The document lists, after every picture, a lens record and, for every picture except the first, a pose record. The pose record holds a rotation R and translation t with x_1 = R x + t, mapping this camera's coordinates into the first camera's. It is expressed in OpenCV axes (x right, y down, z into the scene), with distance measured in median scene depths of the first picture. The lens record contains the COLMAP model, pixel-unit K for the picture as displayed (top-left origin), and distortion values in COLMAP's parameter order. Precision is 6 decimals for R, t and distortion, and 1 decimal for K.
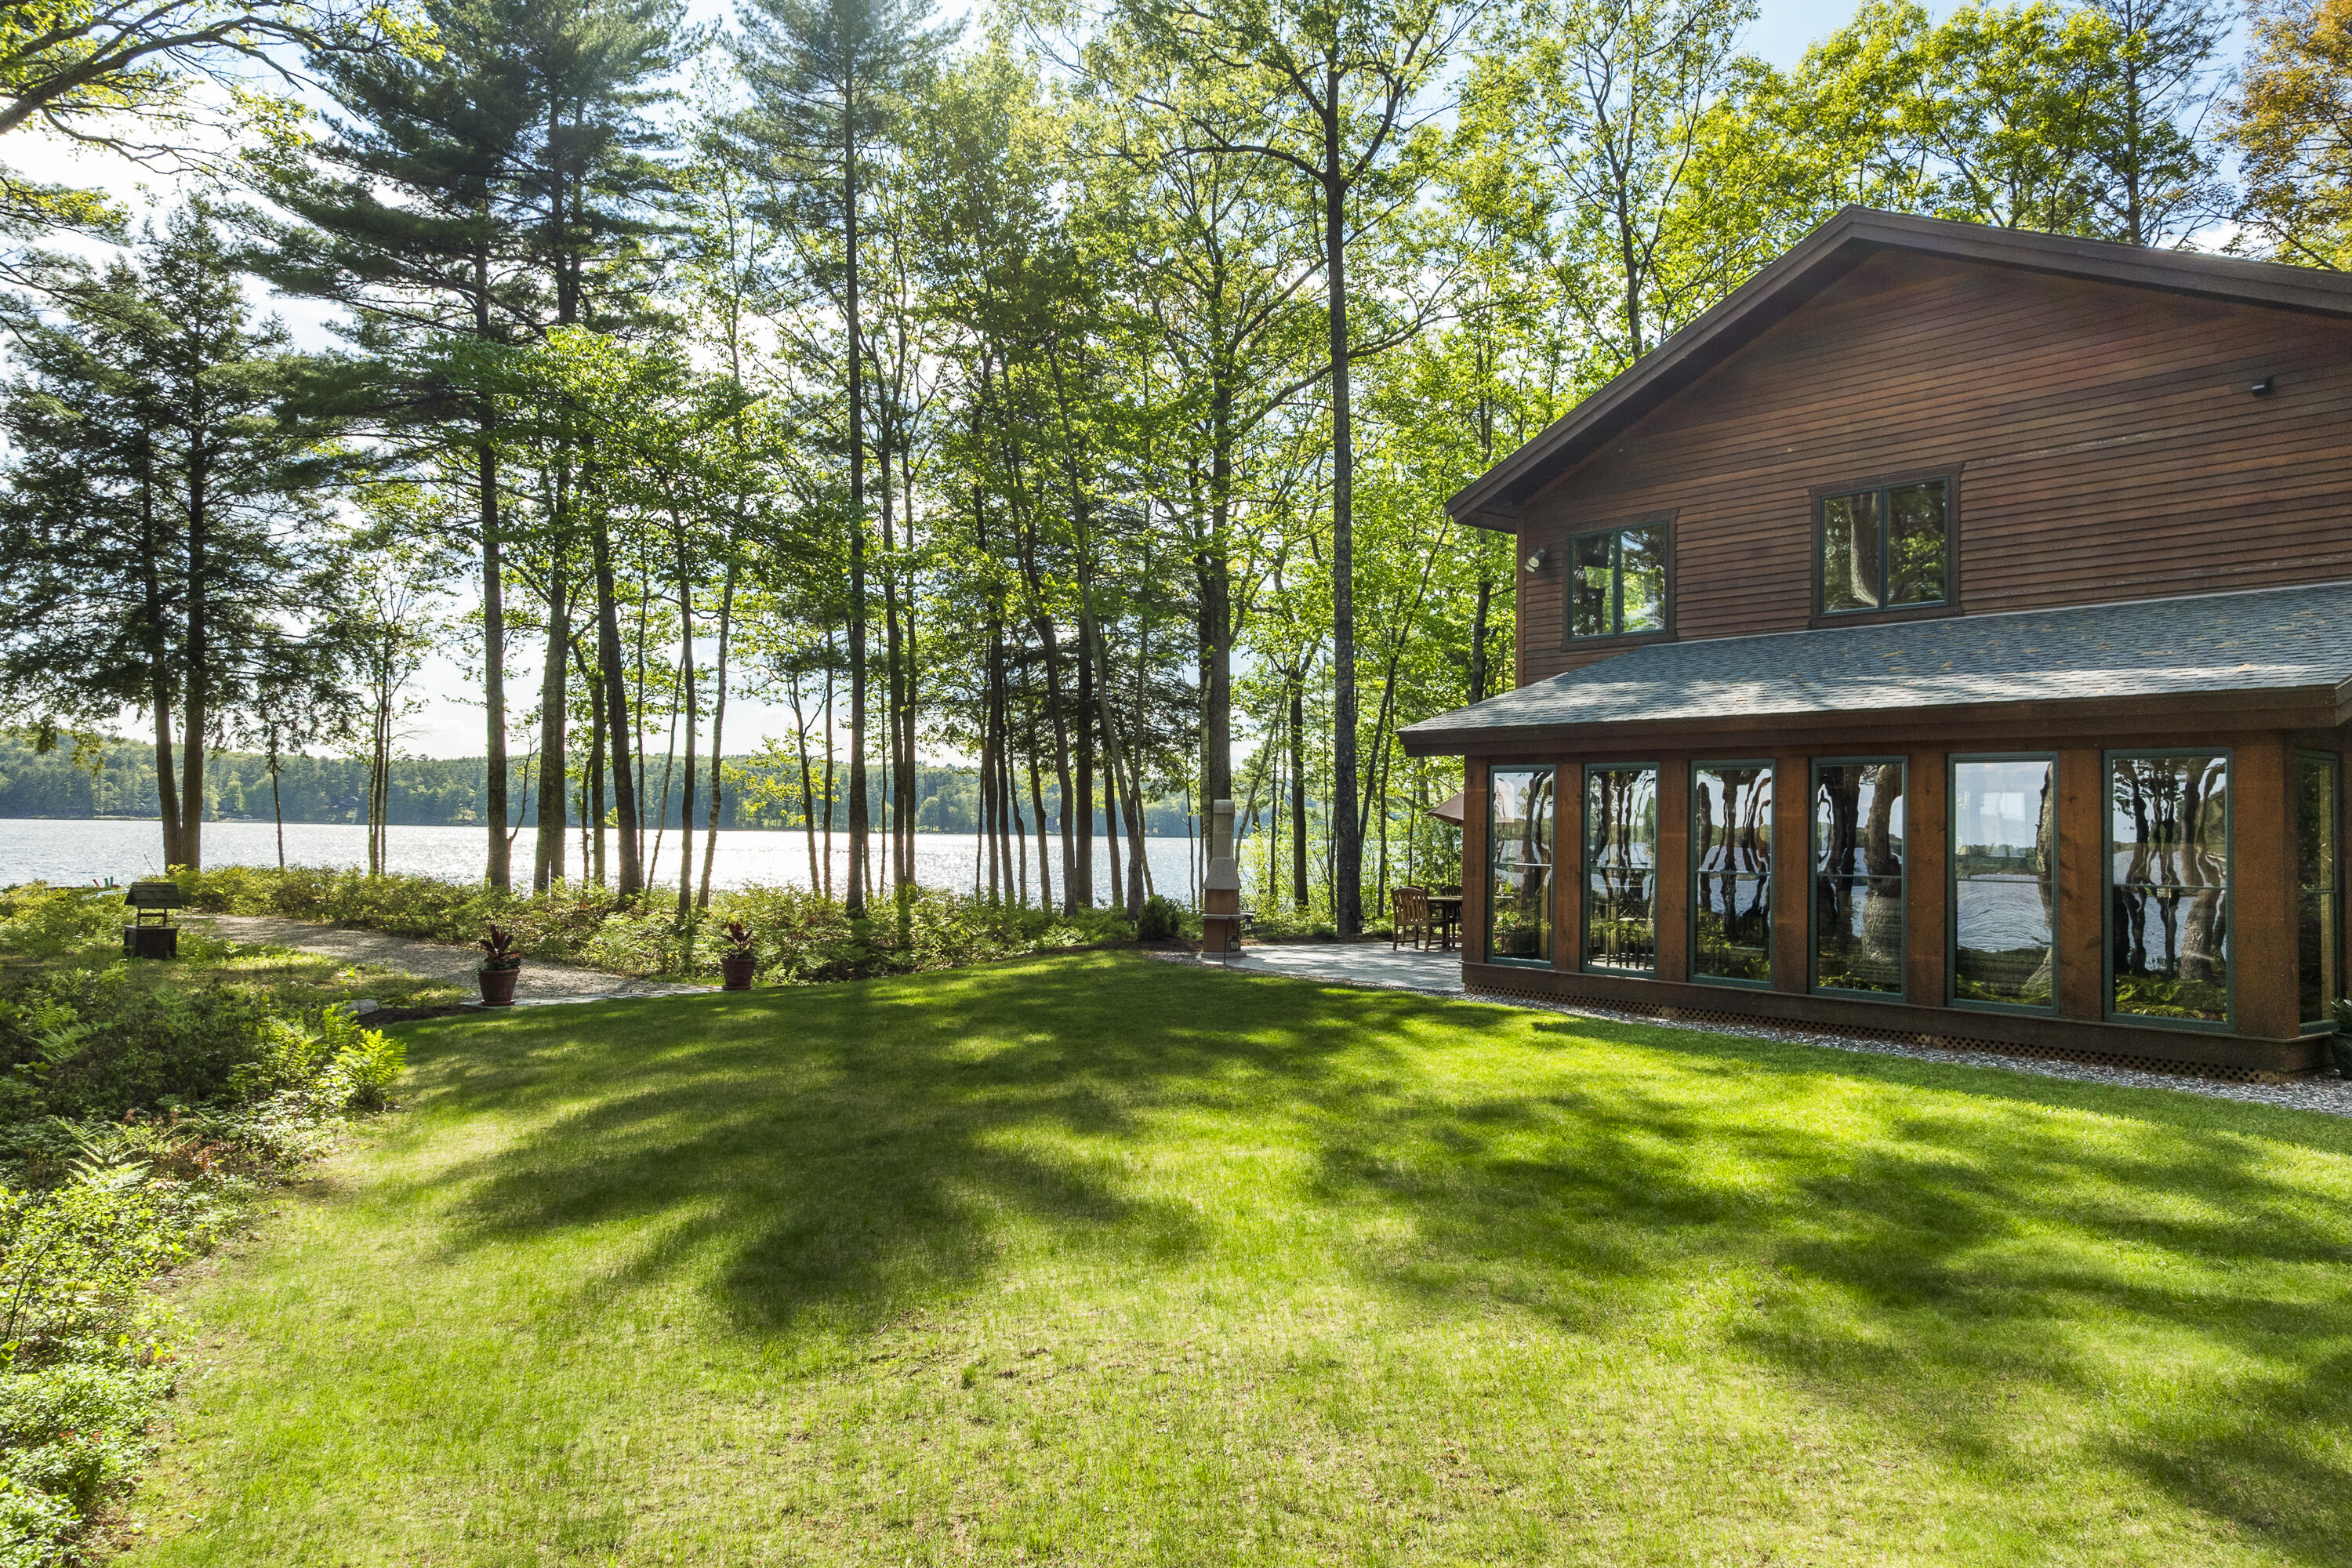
lens RADIAL K [[1707.1, 0, 1176.0], [0, 1707.1, 777.4], [0, 0, 1]] dist [-0.013349, 0.002820]
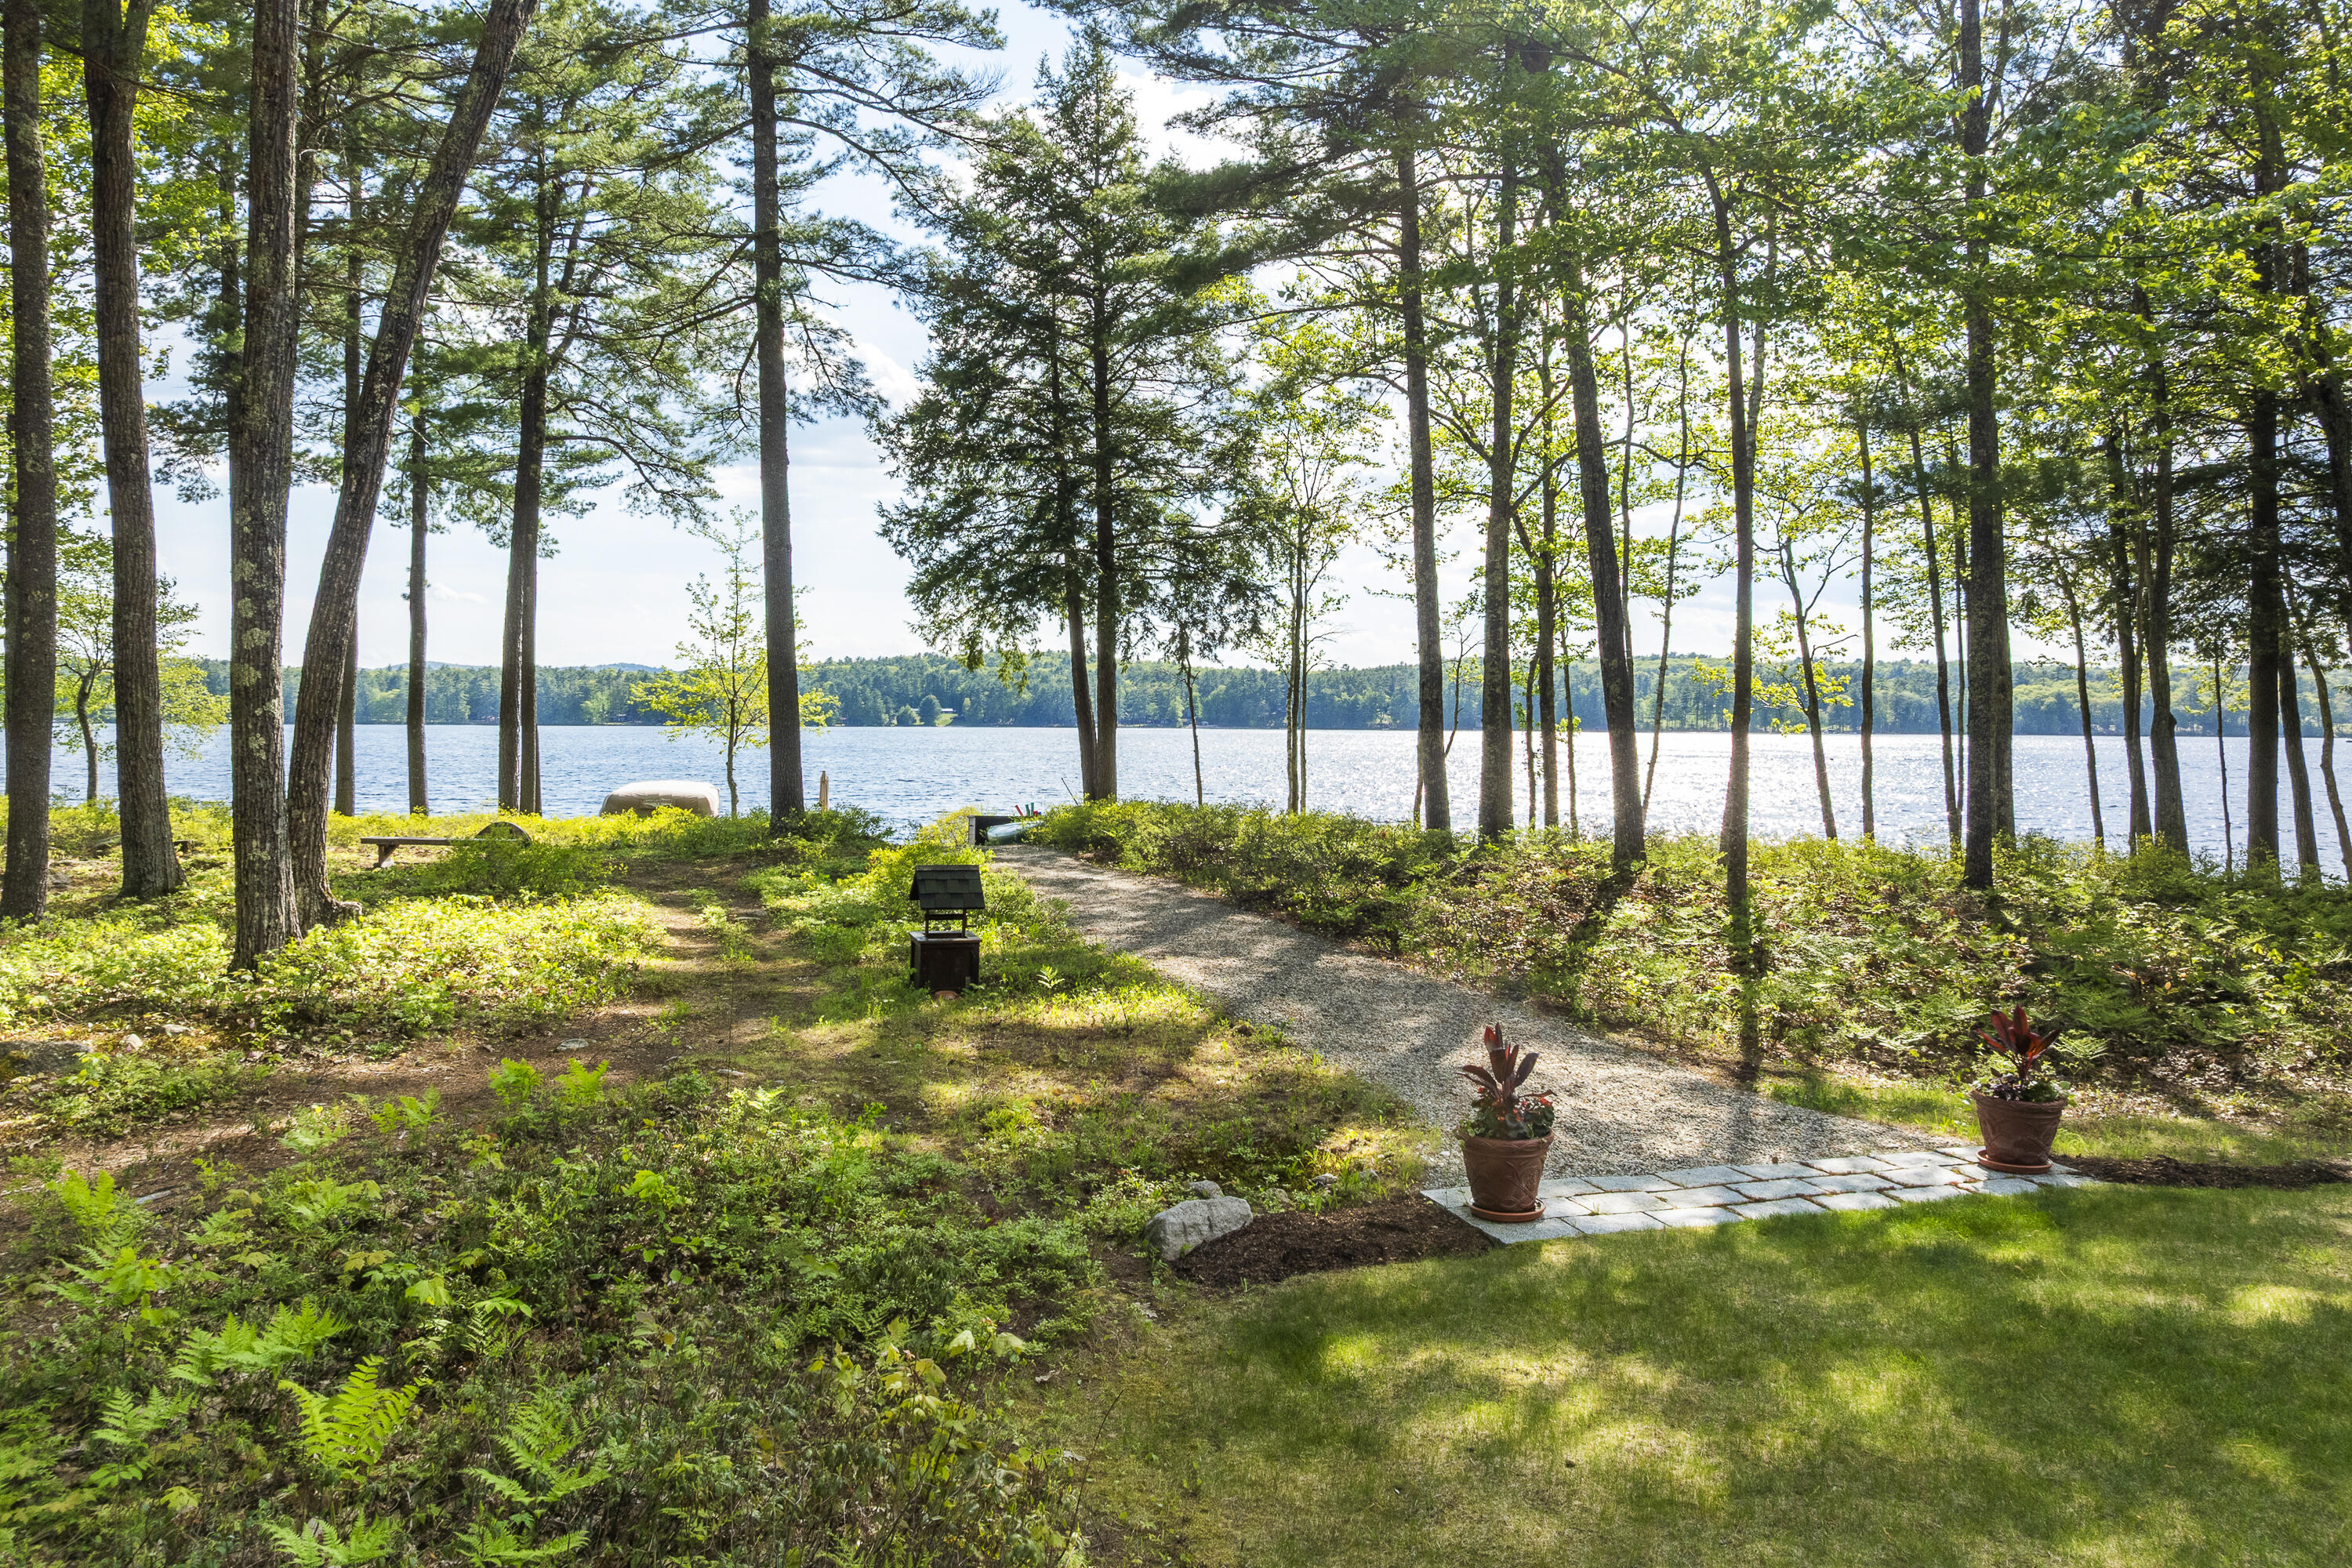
lens RADIAL K [[1707.1, 0, 1177.3], [0, 1707.1, 779.1], [0, 0, 1]] dist [-0.013349, 0.002820]
pose [[0.870175, 0.006601, -0.492698, -0.102130], [0.022246, 0.998364, 0.052665, -0.000335], [0.492240, -0.056788, 0.868605, 0.233615]]
